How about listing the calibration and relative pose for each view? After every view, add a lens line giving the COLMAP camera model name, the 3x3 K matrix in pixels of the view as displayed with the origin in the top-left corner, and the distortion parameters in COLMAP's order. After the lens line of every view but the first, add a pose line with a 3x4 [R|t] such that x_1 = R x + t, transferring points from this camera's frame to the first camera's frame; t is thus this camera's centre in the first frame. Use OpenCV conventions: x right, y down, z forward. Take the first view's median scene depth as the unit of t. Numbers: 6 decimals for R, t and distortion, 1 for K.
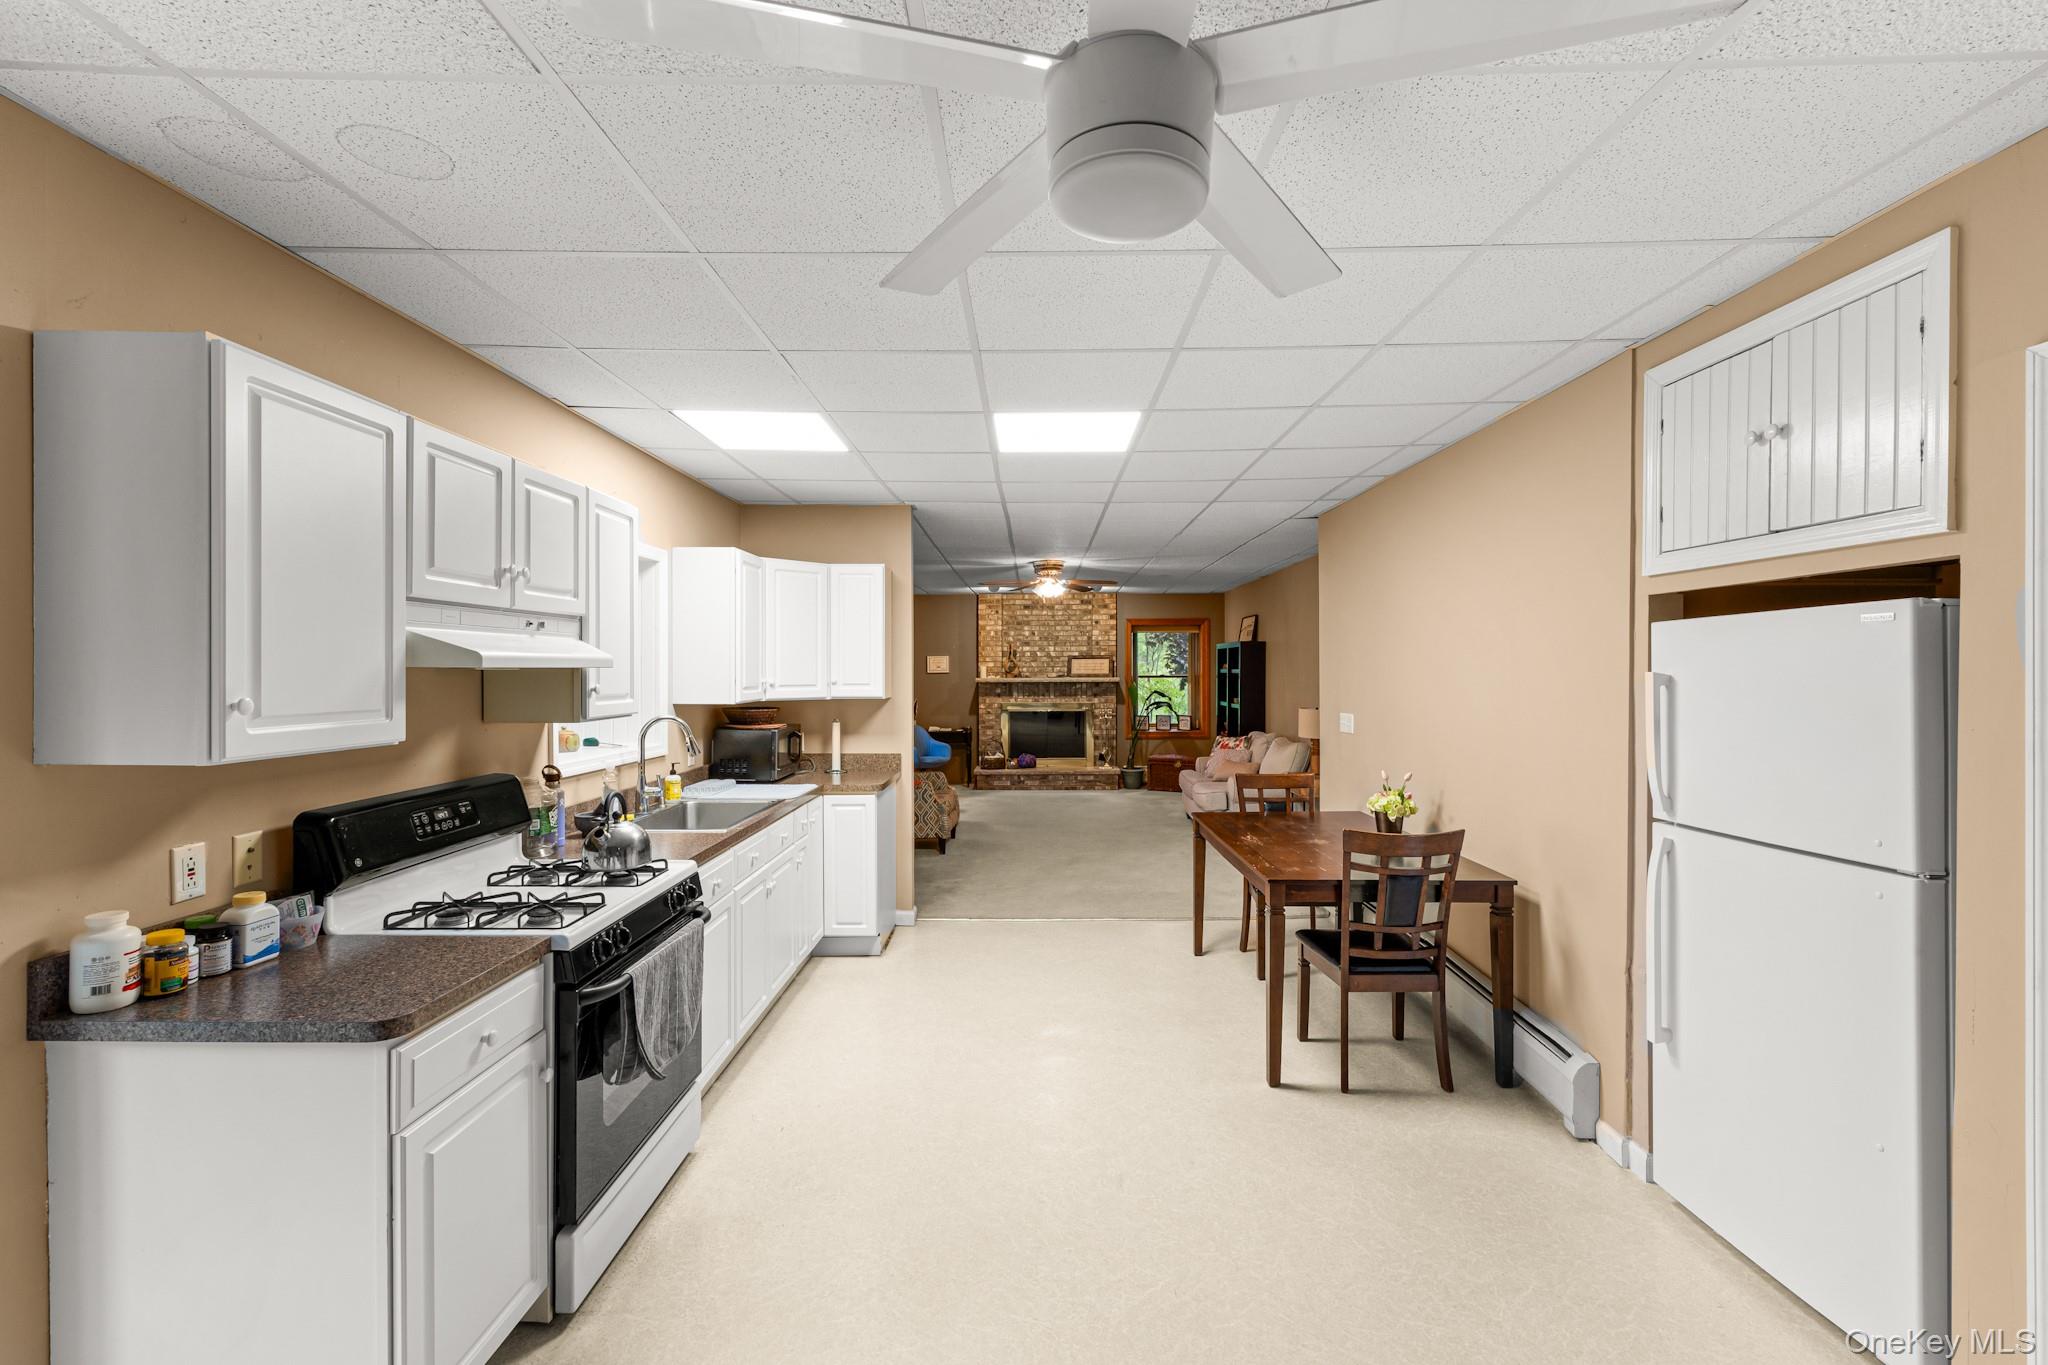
lens RADIAL K [[882.7, 0, 1021.7], [0, 882.7, 676.0], [0, 0, 1]] dist [0.004311, 0.002251]
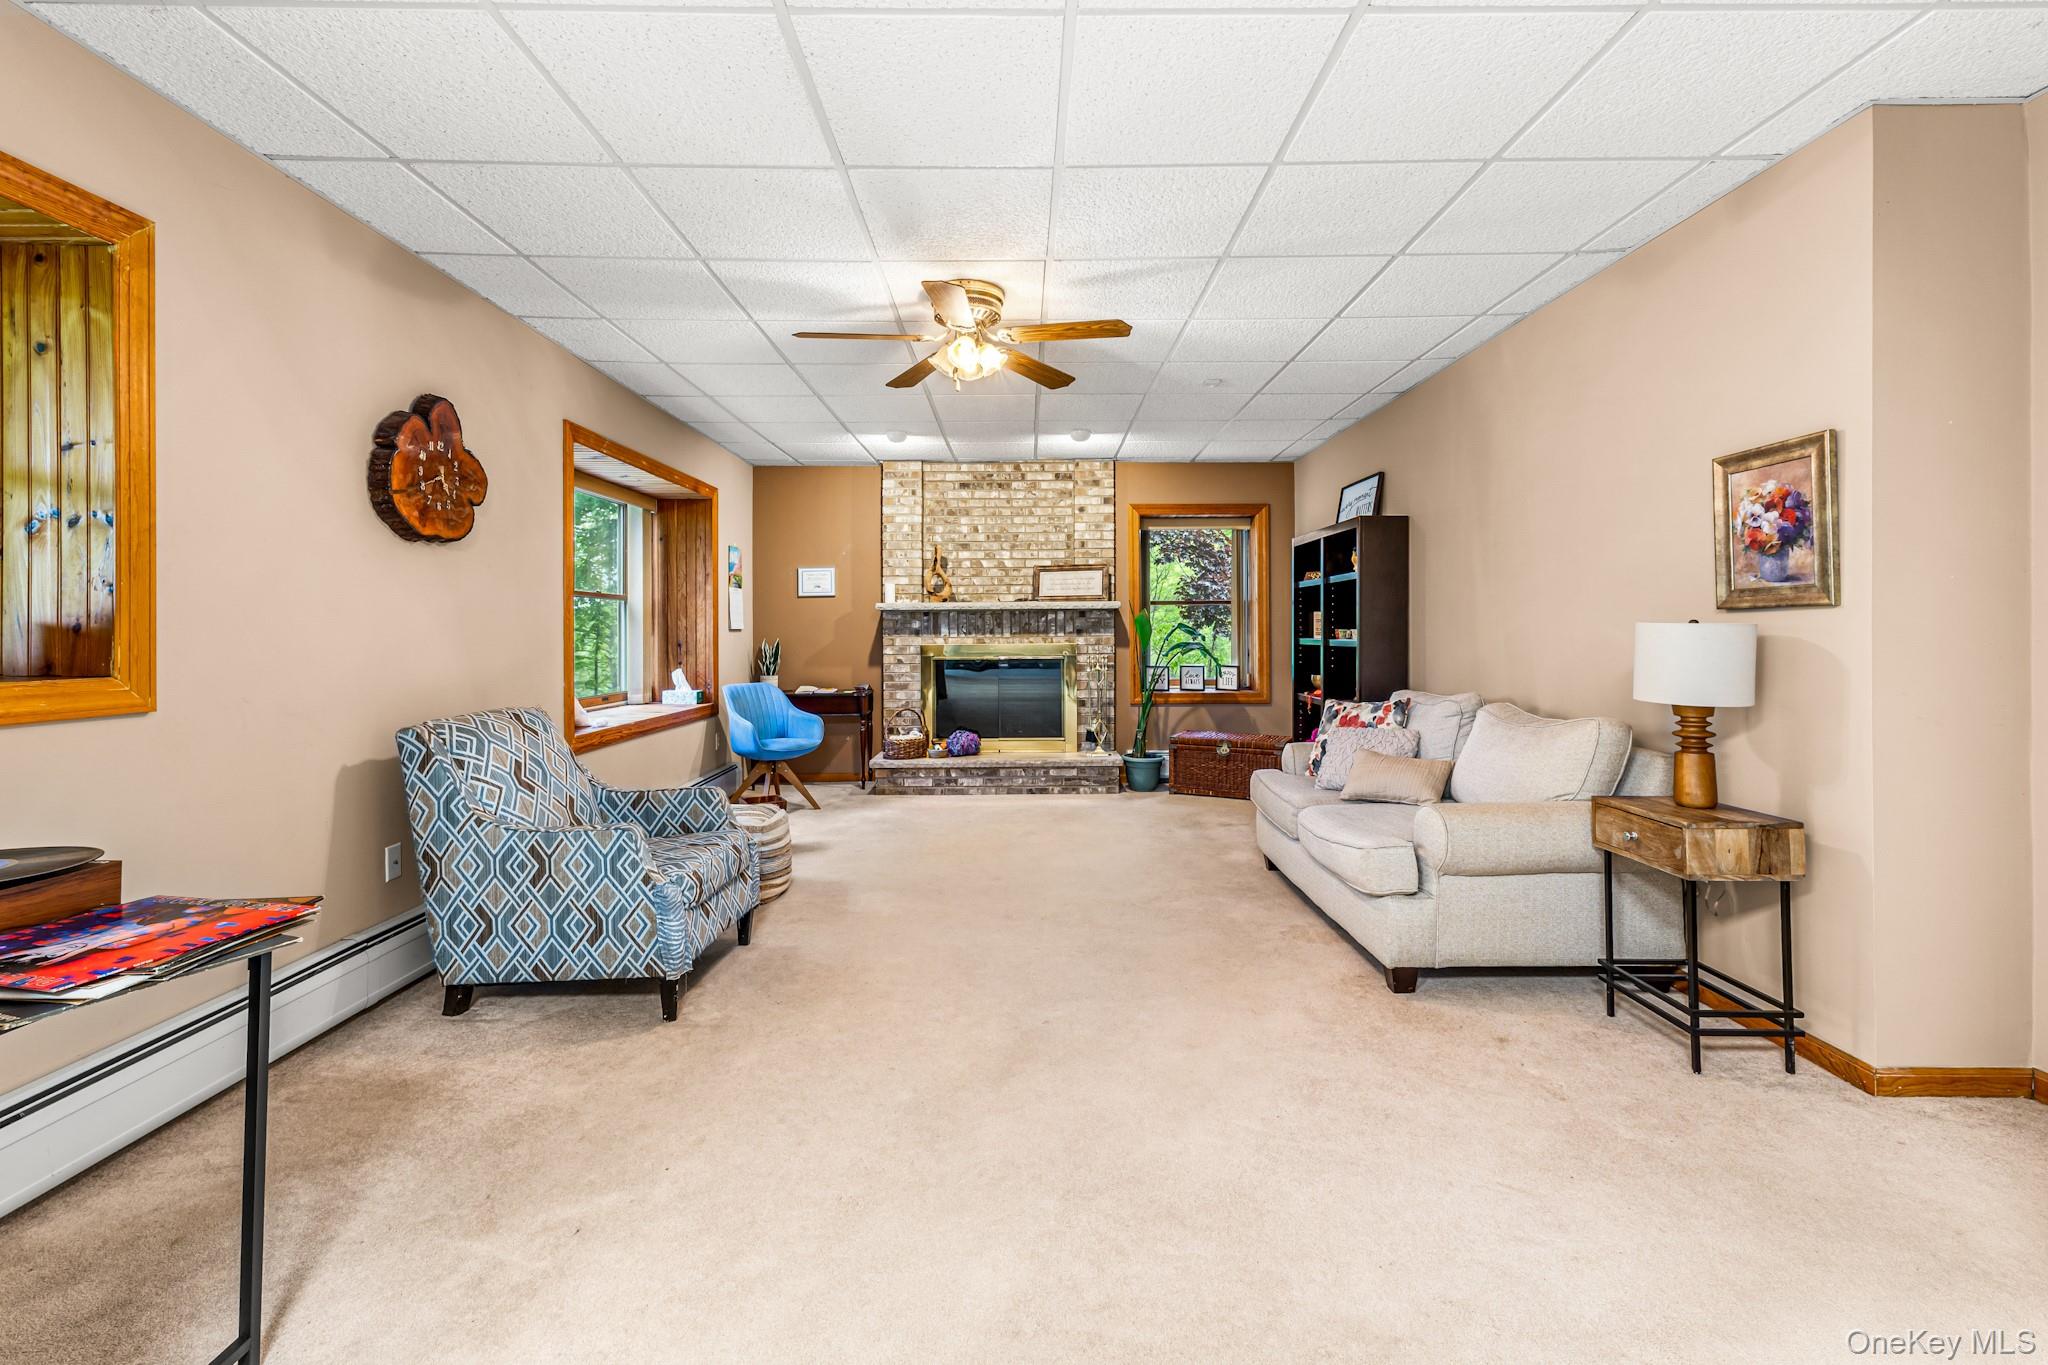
lens RADIAL K [[882.7, 0, 1035.3], [0, 882.7, 630.7], [0, 0, 1]] dist [0.004311, 0.002251]
pose [[0.999573, -0.003134, 0.029045, 0.036425], [0.003433, 0.999942, -0.010245, 0.027147], [-0.029011, 0.010340, 0.999526, 0.408732]]
